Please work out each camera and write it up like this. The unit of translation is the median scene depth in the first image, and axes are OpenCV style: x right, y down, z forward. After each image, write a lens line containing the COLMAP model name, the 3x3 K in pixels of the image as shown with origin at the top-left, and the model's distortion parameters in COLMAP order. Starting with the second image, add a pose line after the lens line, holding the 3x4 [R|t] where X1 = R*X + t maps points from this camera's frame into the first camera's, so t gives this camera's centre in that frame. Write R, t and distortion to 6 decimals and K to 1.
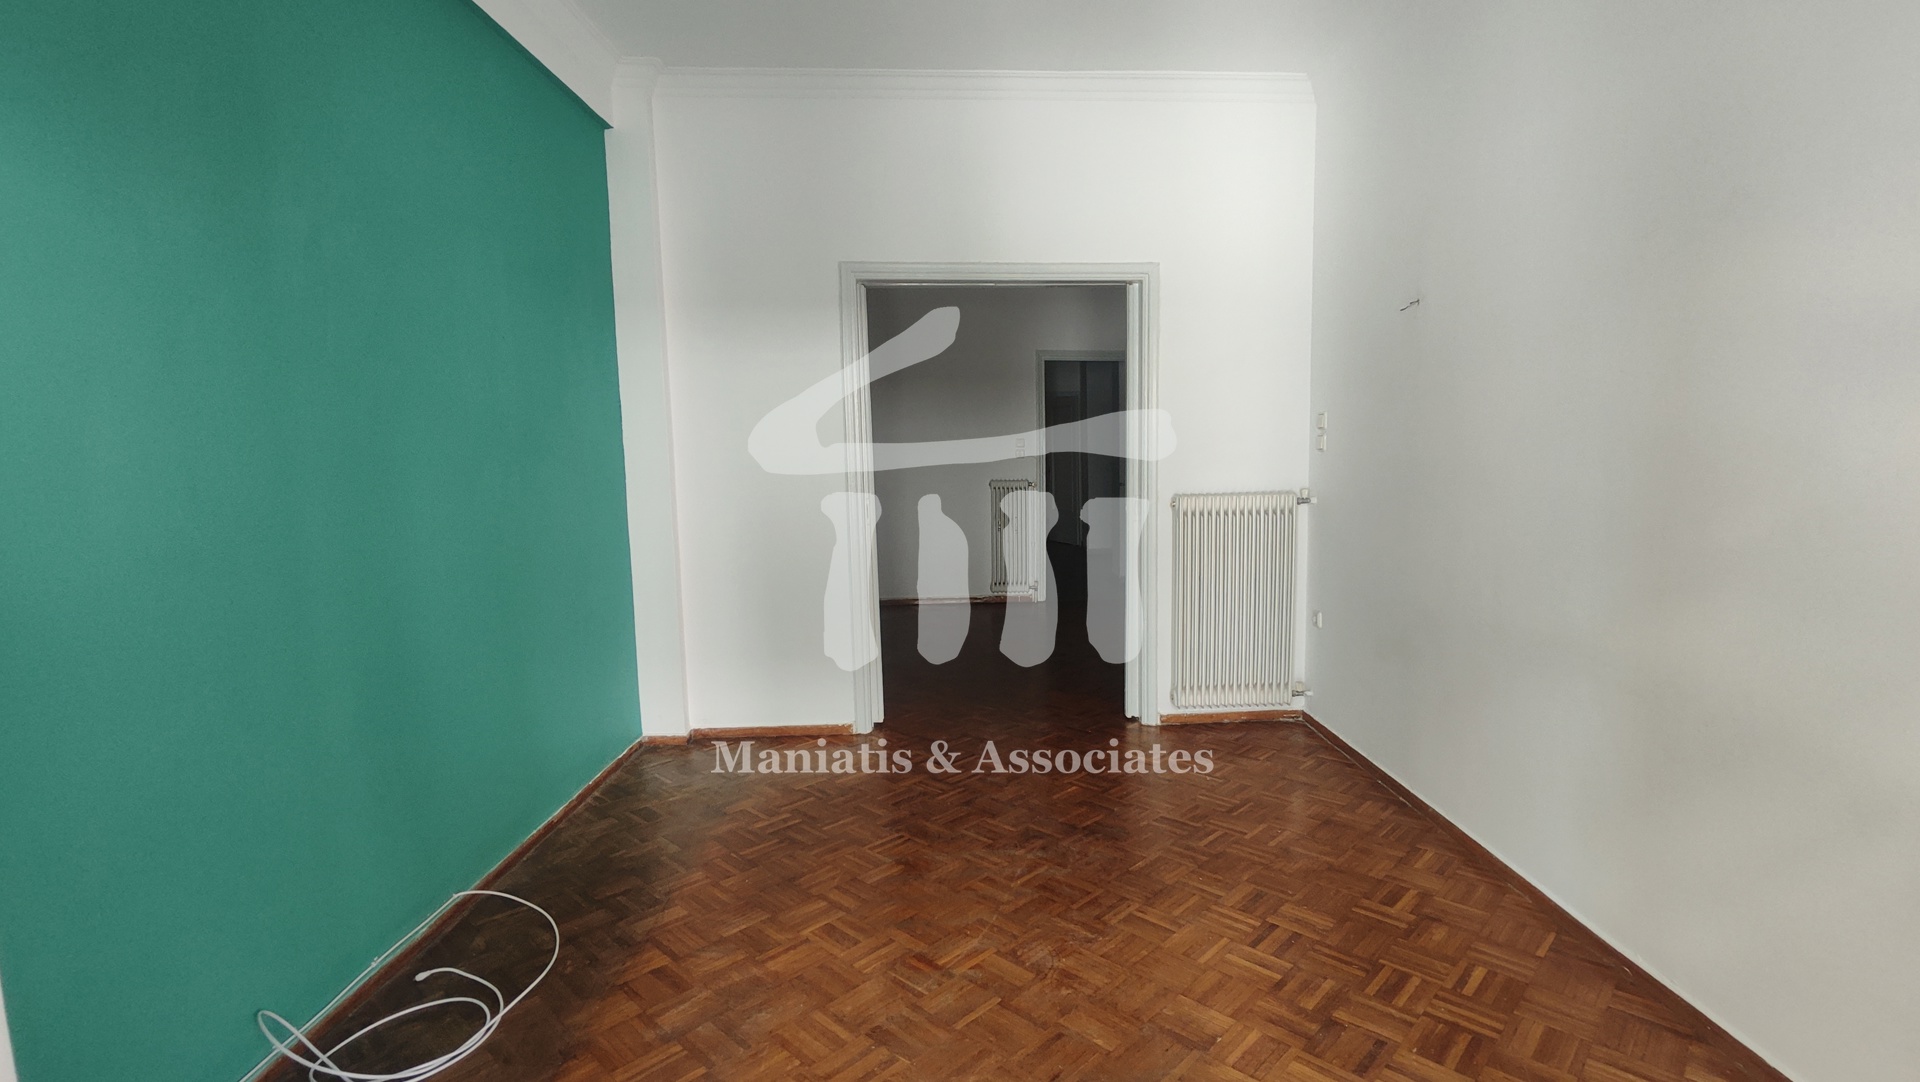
lens RADIAL K [[895.1, 0, 979.5], [0, 895.1, 561.1], [0, 0, 1]] dist [-0.000086, -0.000042]
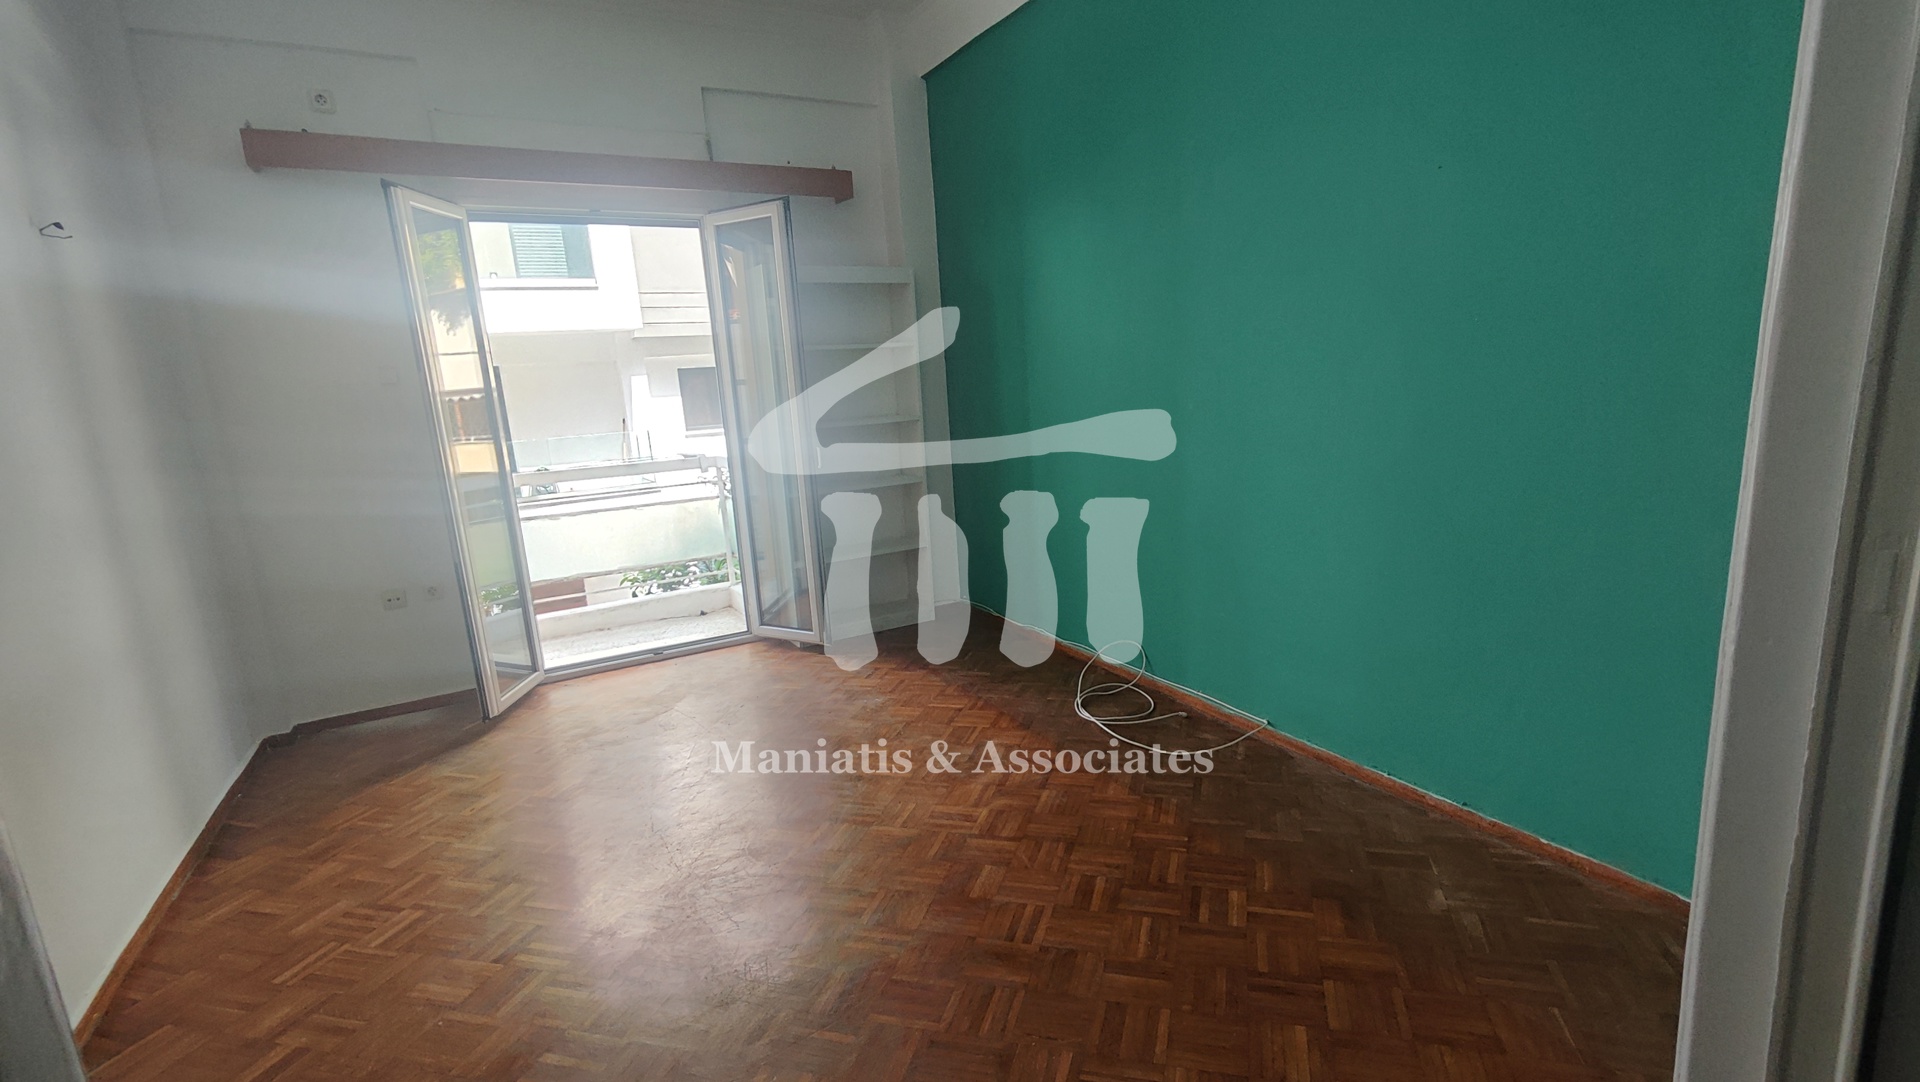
lens RADIAL K [[912.9, 0, 968.6], [0, 912.9, 564.7], [0, 0, 1]] dist [-0.000984, -0.000220]
pose [[-0.888197, 0.166360, -0.428288, 0.186535], [0.020175, 0.945371, 0.325372, -0.169218], [0.459020, 0.280354, -0.843032, 1.419972]]
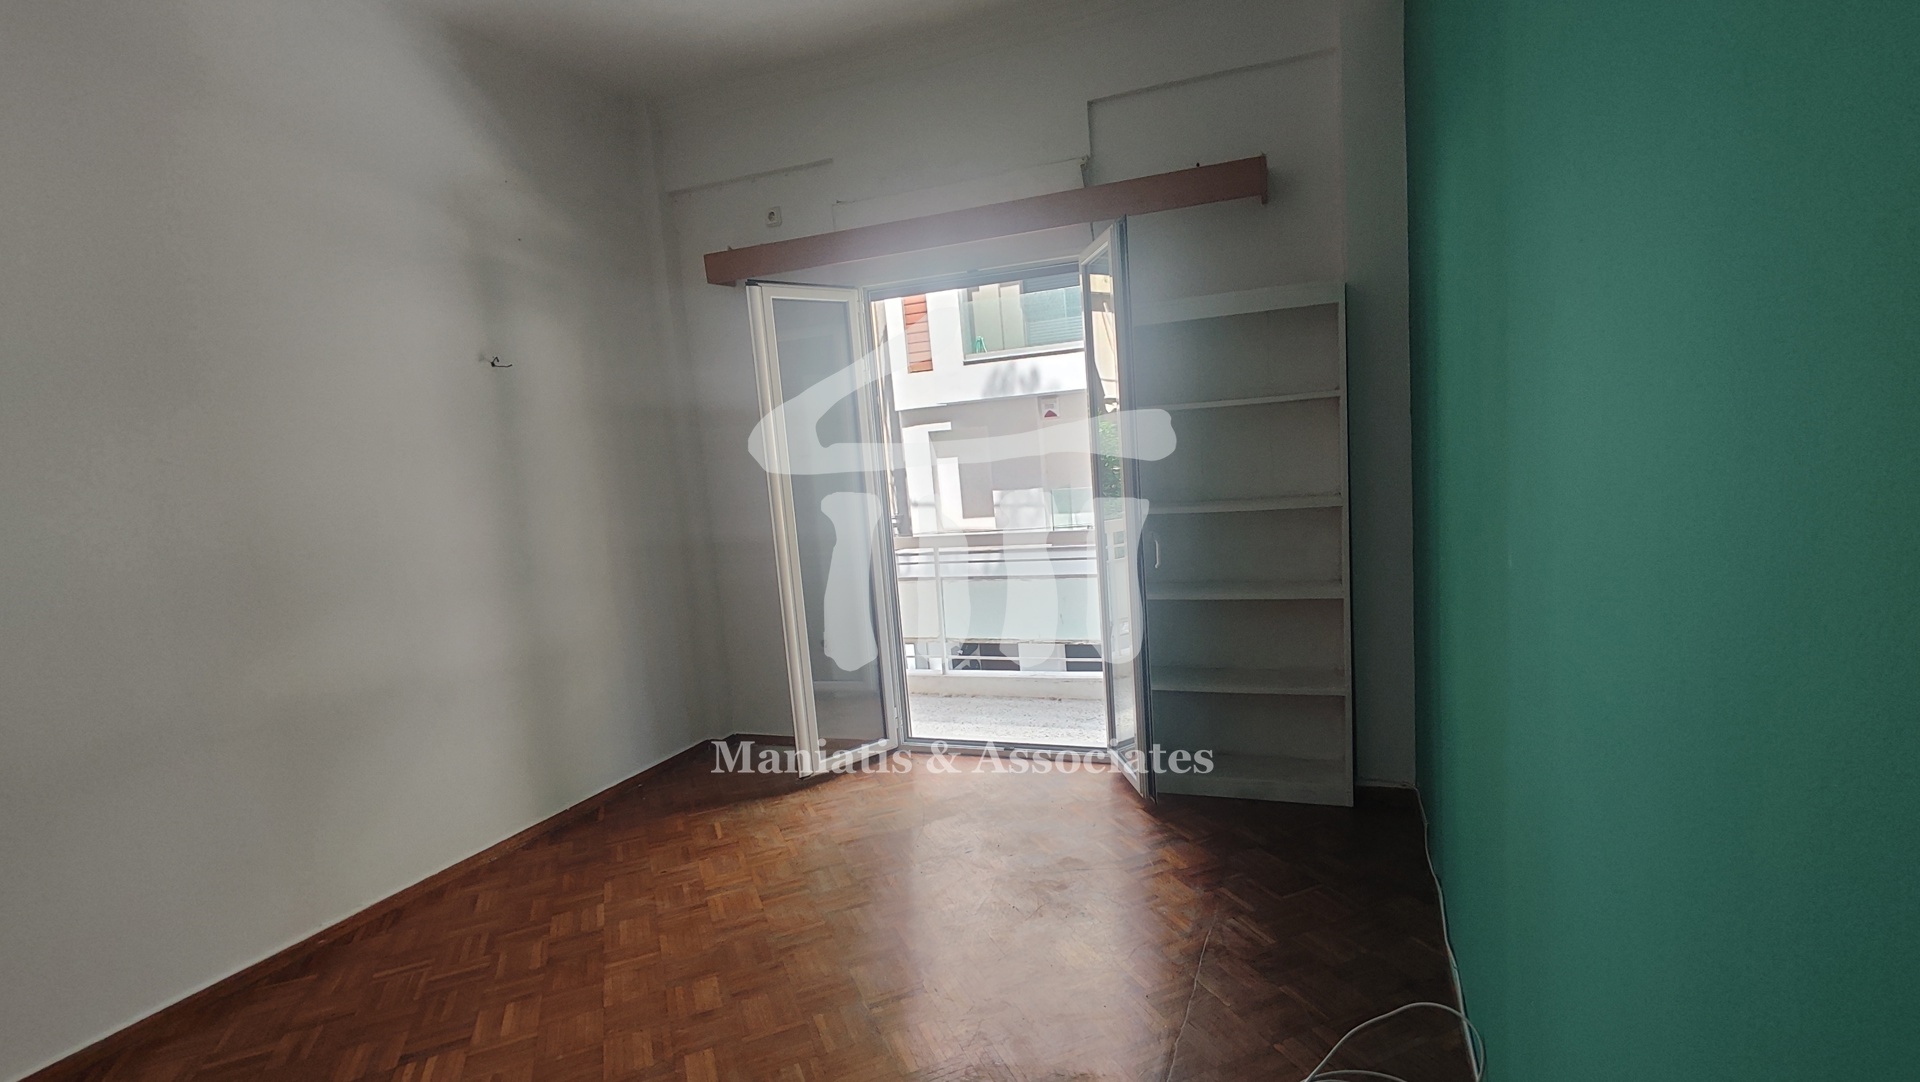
lens RADIAL K [[870.3, 0, 961.7], [0, 870.3, 572.9], [0, 0, 1]] dist [0.001186, 0.000013]
pose [[-0.905654, 0.033281, 0.422710, -0.413608], [0.146371, 0.960172, 0.238003, -0.128648], [-0.397953, 0.277421, -0.874455, 1.083303]]
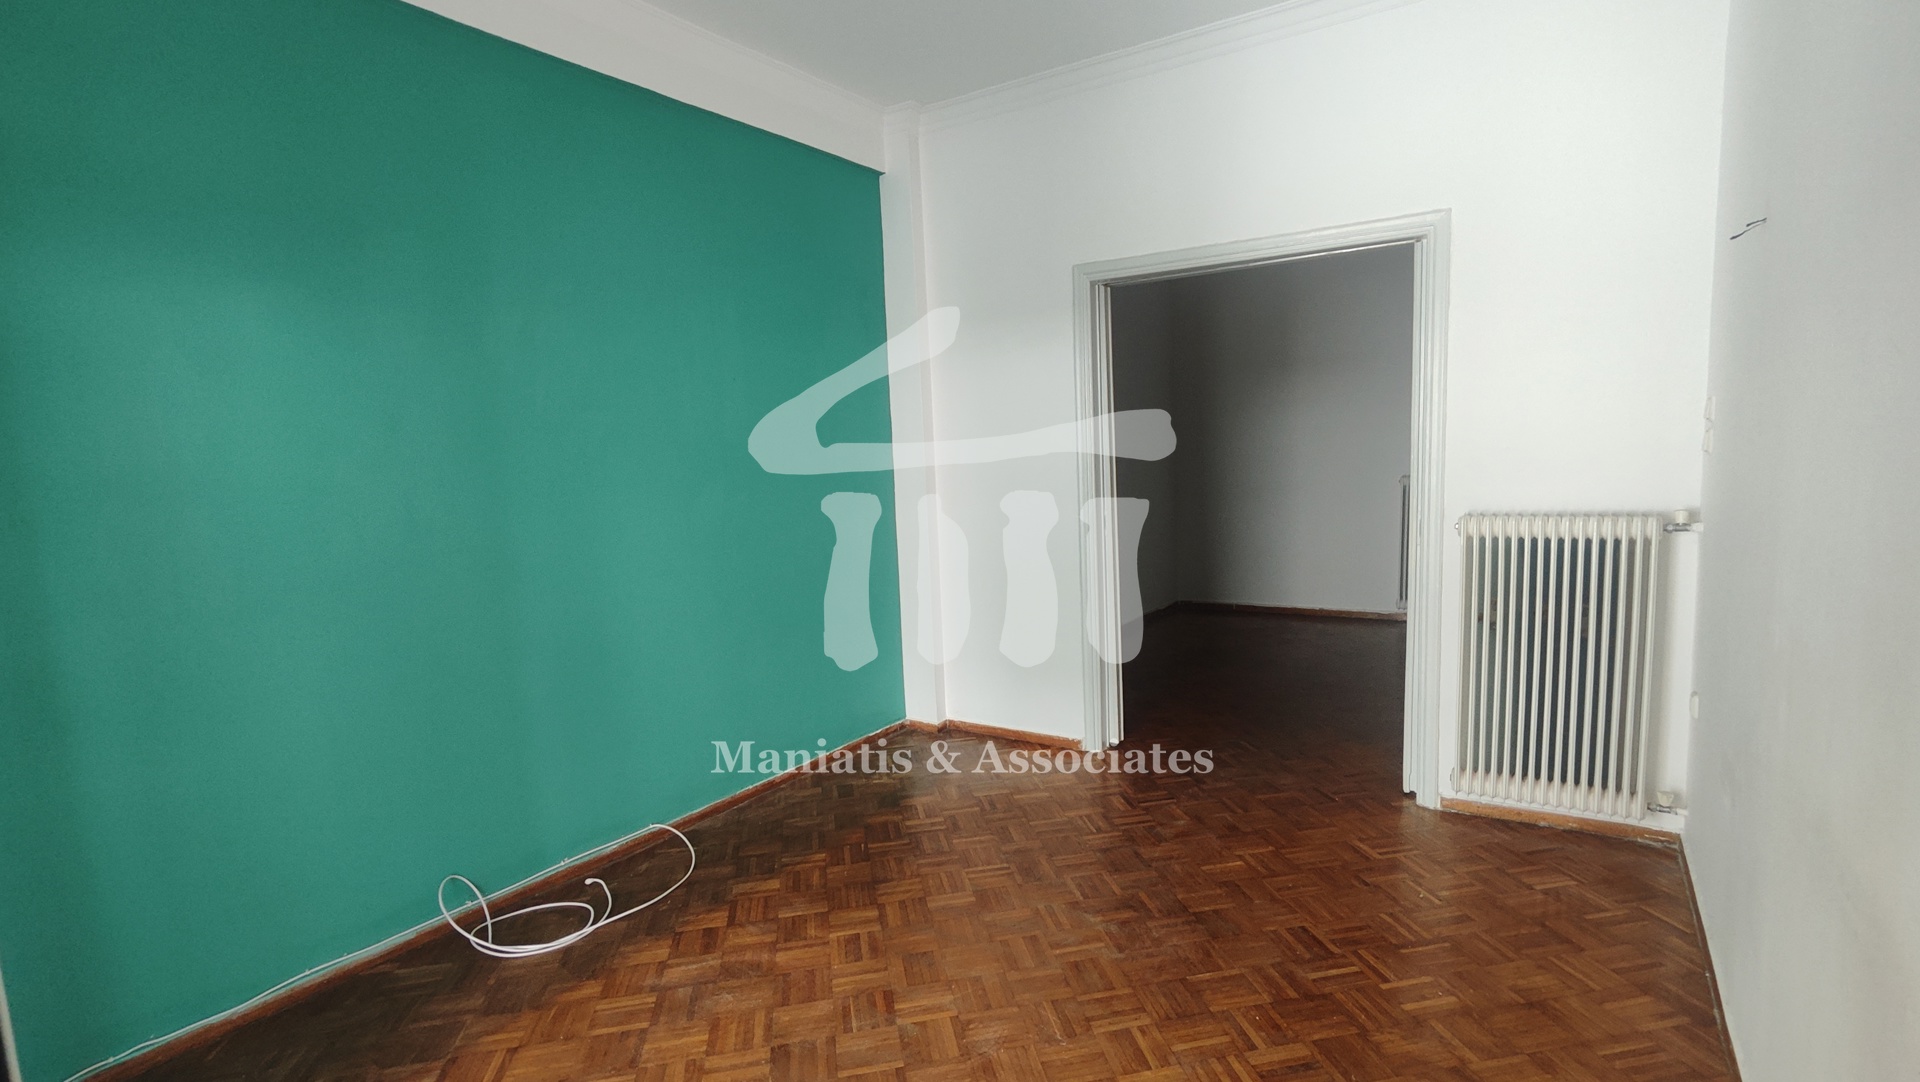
lens RADIAL K [[895.1, 0, 979.5], [0, 895.1, 561.1], [0, 0, 1]] dist [-0.000086, -0.000042]
pose [[0.814312, 0.057118, -0.577610, 0.416135], [-0.042384, 0.998341, 0.038970, -0.060056], [0.578878, -0.007253, 0.815382, 0.185526]]
